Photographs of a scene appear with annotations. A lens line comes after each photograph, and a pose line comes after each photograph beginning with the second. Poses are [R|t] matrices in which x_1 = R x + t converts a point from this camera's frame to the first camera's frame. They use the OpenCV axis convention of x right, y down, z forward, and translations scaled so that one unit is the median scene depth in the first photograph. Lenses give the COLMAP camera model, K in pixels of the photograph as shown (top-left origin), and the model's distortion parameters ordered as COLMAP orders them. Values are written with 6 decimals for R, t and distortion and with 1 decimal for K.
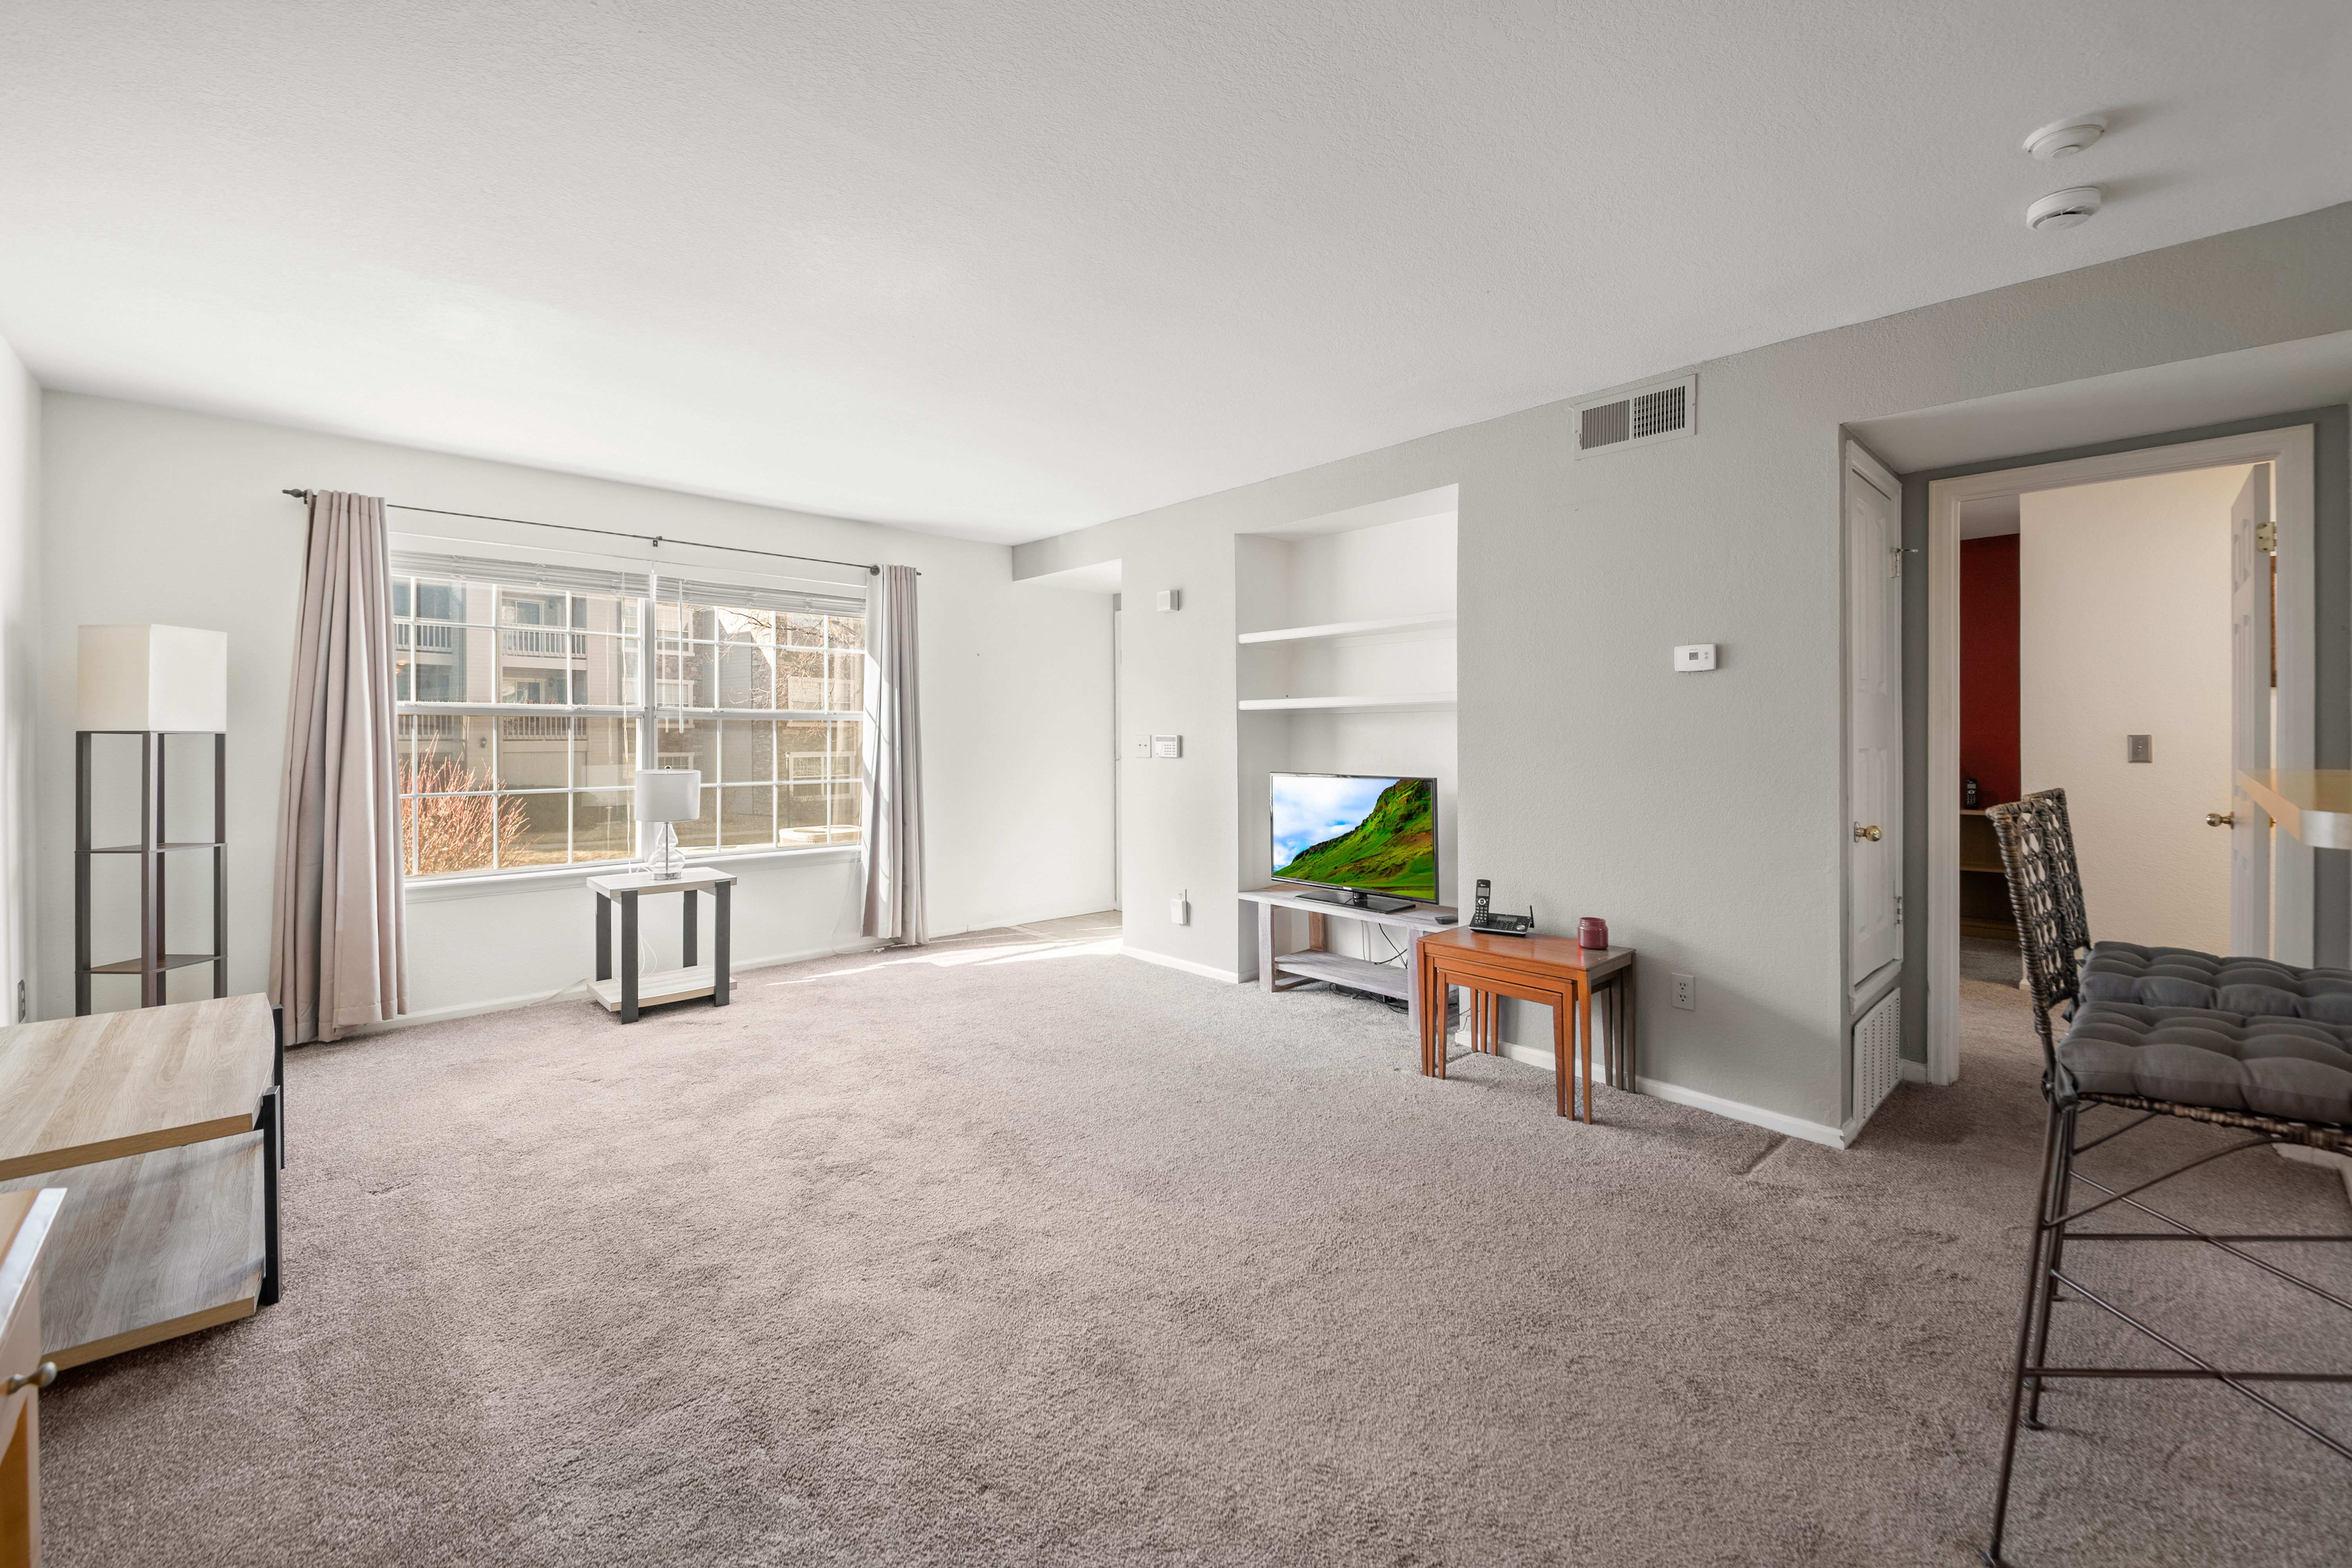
lens RADIAL K [[918.5, 0, 1182.4], [0, 918.5, 730.2], [0, 0, 1]] dist [-0.000213, -0.006501]
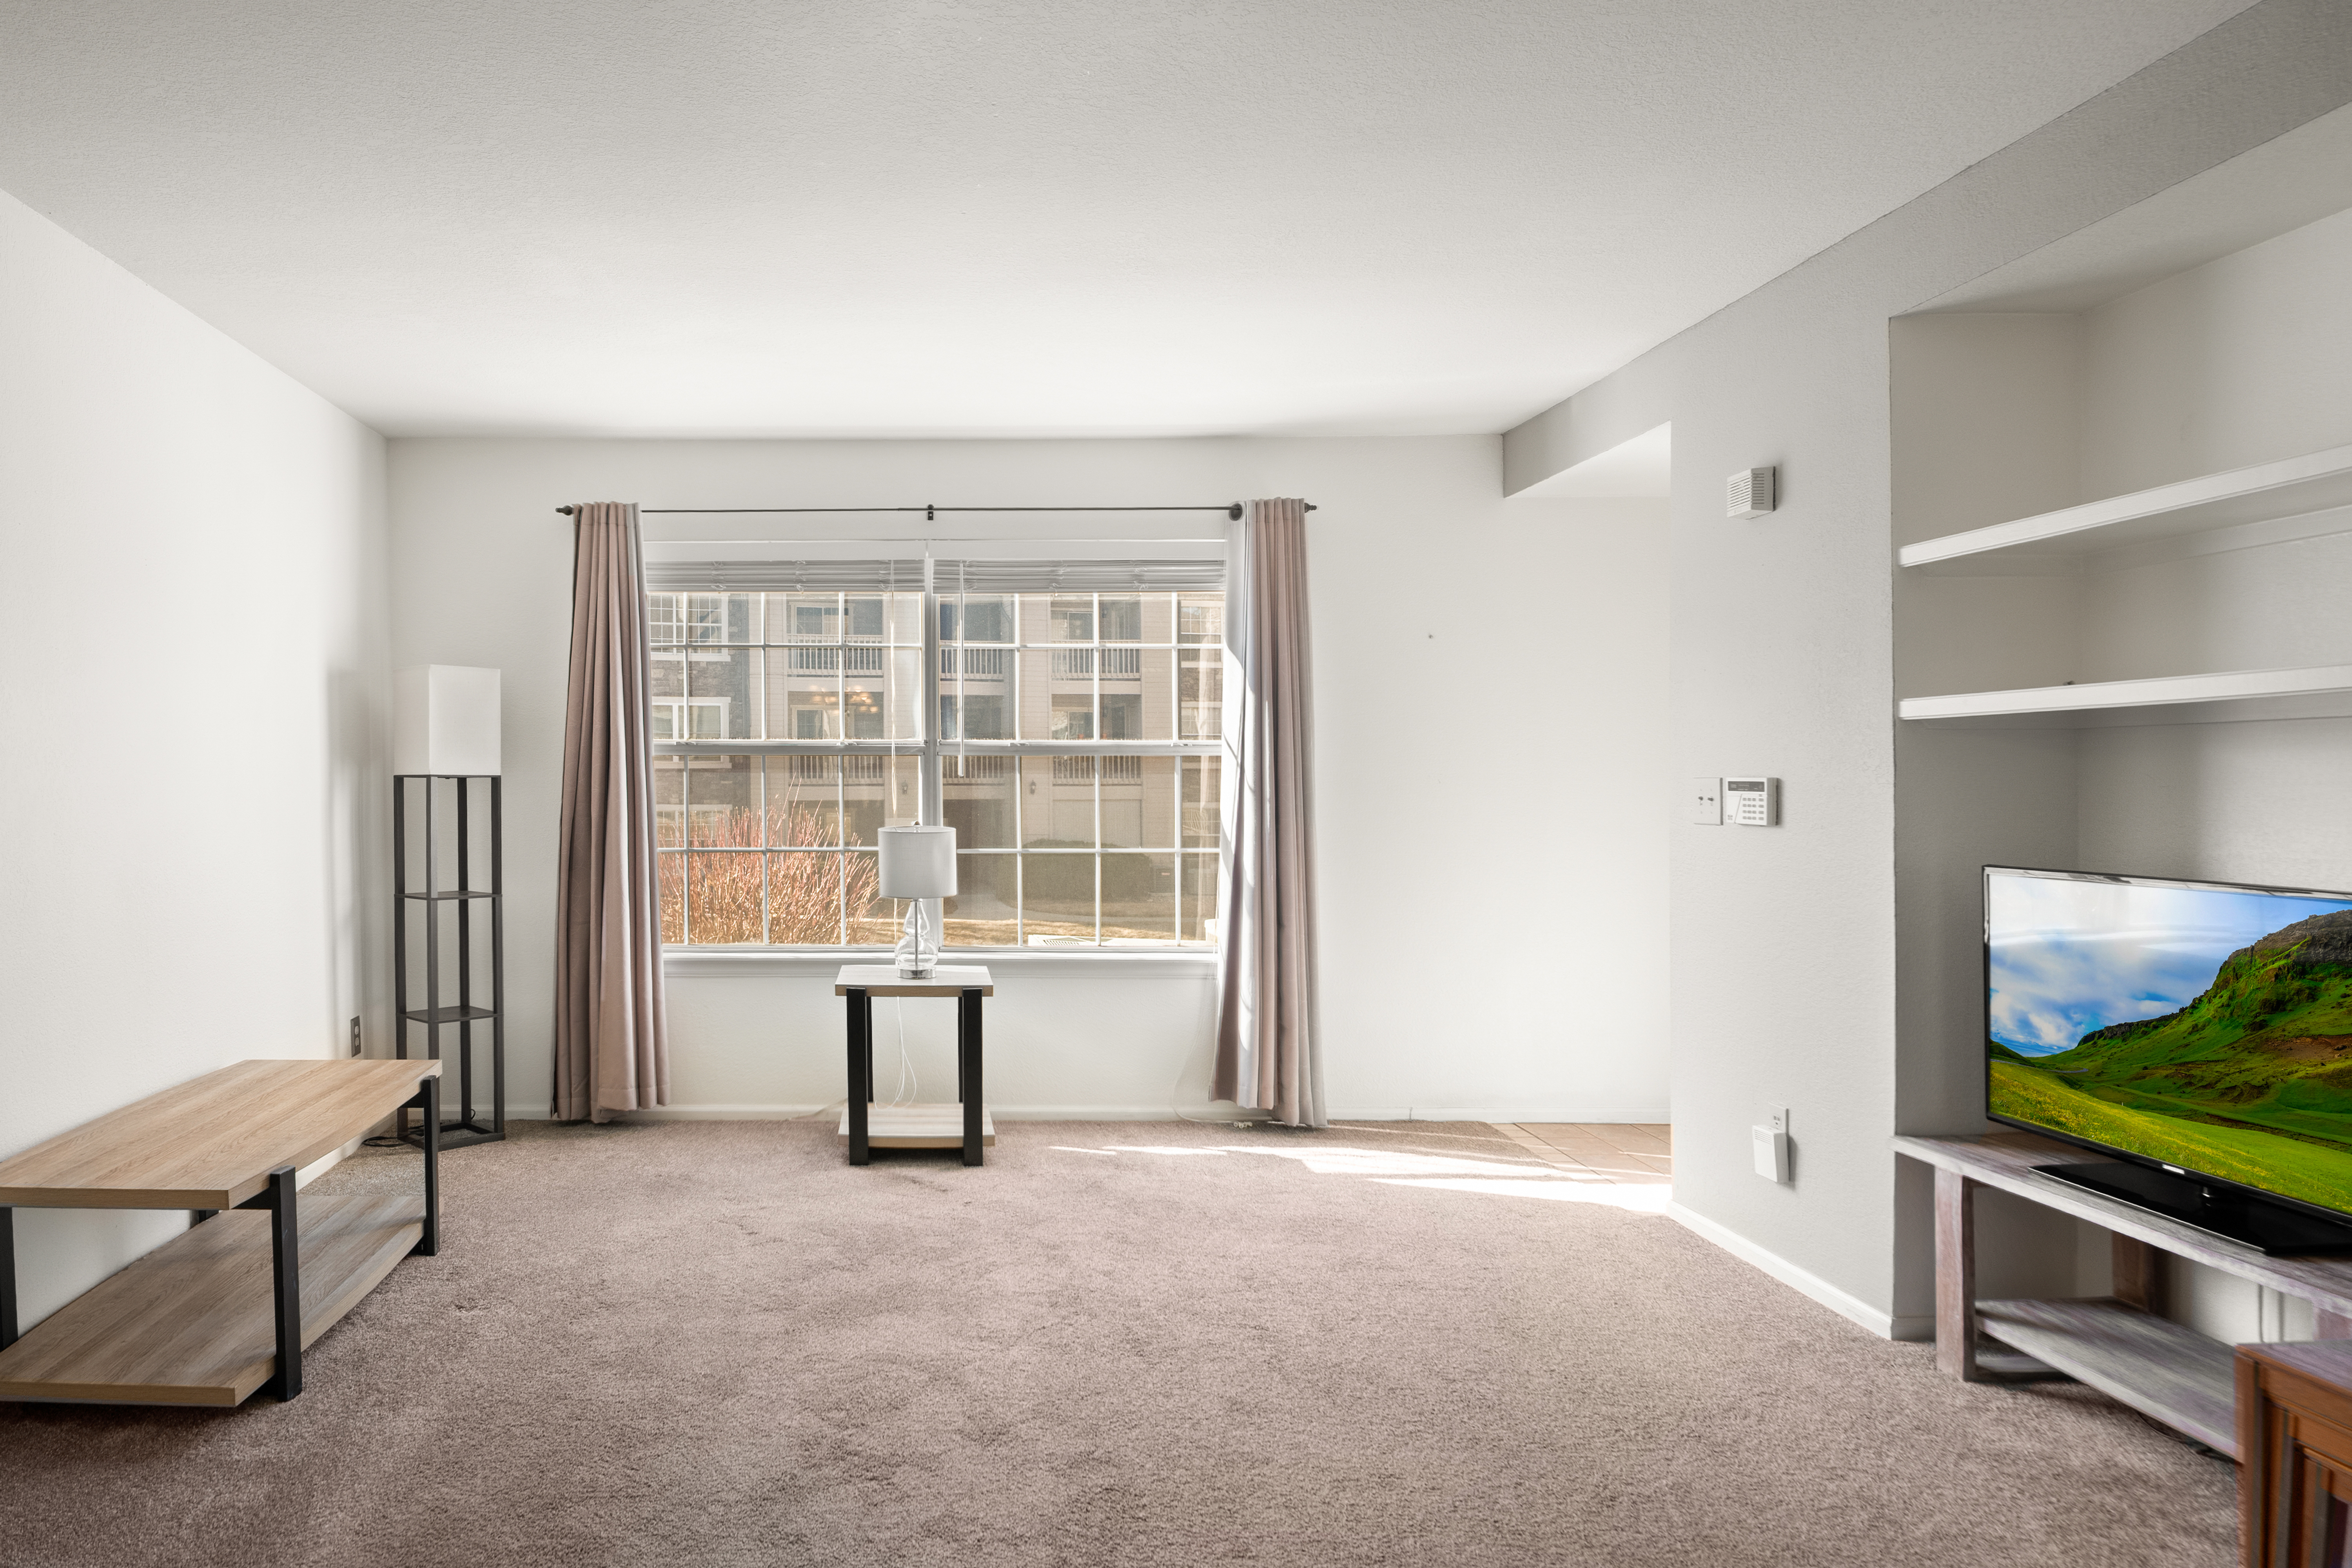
lens RADIAL K [[1391.2, 0, 976.9], [0, 1391.2, 803.4], [0, 0, 1]] dist [0.030734, -0.052245]
pose [[0.717238, 0.011418, -0.696735, 0.215124], [0.004859, 0.999759, 0.021386, 0.001244], [0.696812, -0.018724, 0.717010, 0.222445]]
